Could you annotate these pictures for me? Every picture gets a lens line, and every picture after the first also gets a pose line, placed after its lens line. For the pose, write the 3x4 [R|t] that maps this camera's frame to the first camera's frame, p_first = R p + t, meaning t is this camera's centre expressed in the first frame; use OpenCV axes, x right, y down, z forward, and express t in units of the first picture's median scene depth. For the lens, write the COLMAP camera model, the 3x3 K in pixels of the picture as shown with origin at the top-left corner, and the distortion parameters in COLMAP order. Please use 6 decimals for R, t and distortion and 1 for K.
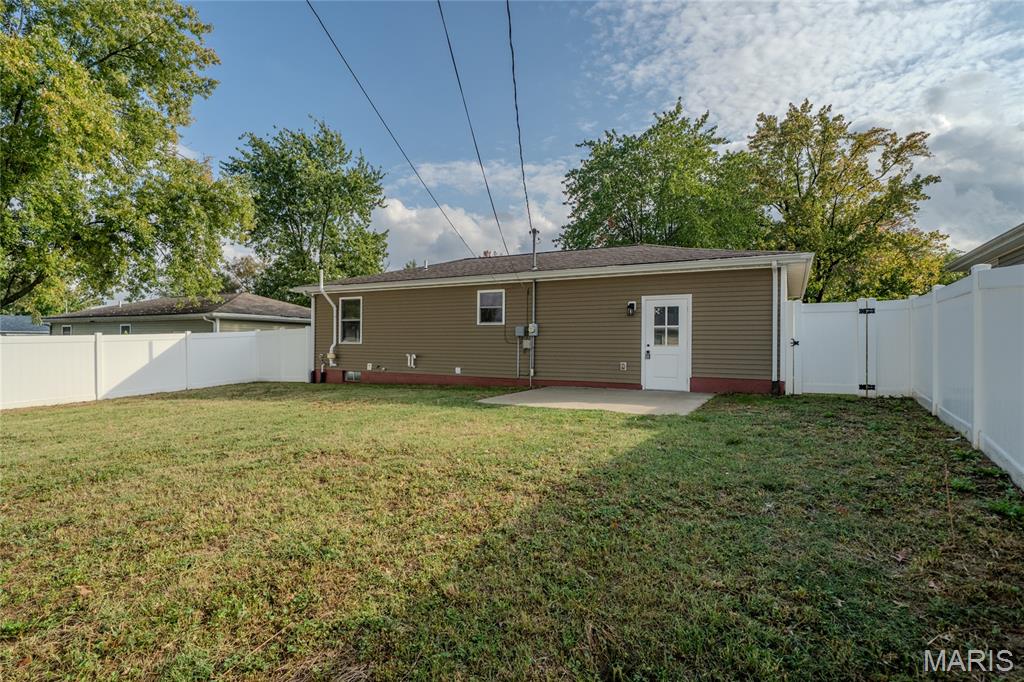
lens RADIAL K [[514.1, 0, 512.0], [0, 514.1, 341.0], [0, 0, 1]] dist [0.001575, -0.000095]
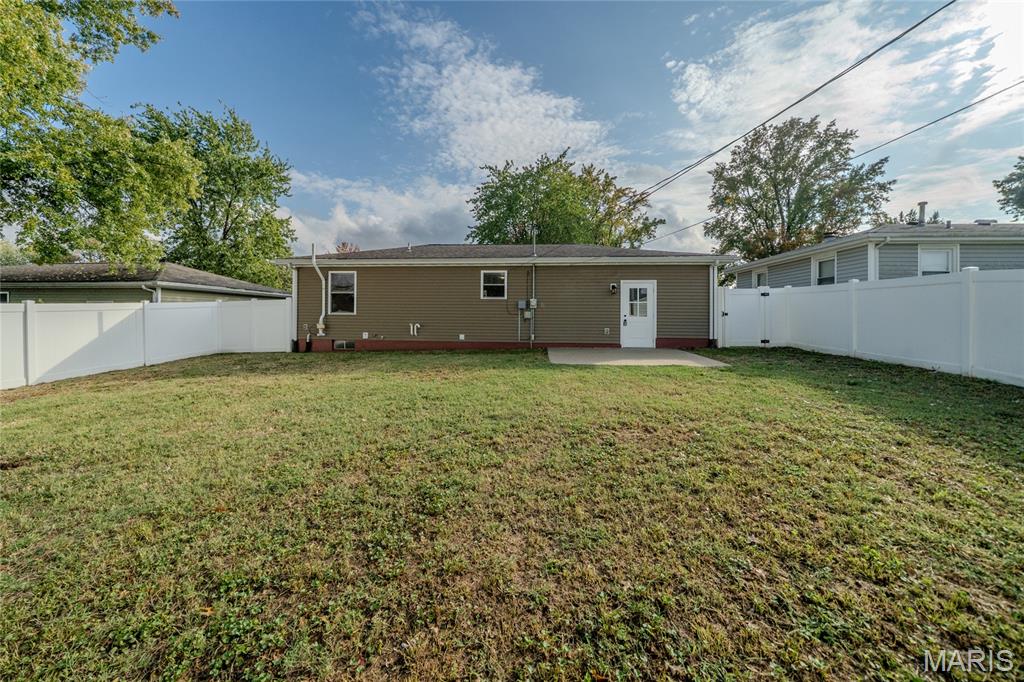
lens RADIAL K [[361.6, 0, 513.7], [0, 361.6, 312.4], [0, 0, 1]] dist [-0.001616, -0.000139]
pose [[0.917483, 0.002667, 0.397765, -0.290604], [-0.002232, 0.999996, -0.001557, 0.001257], [-0.397768, 0.000540, 0.917486, 0.164554]]
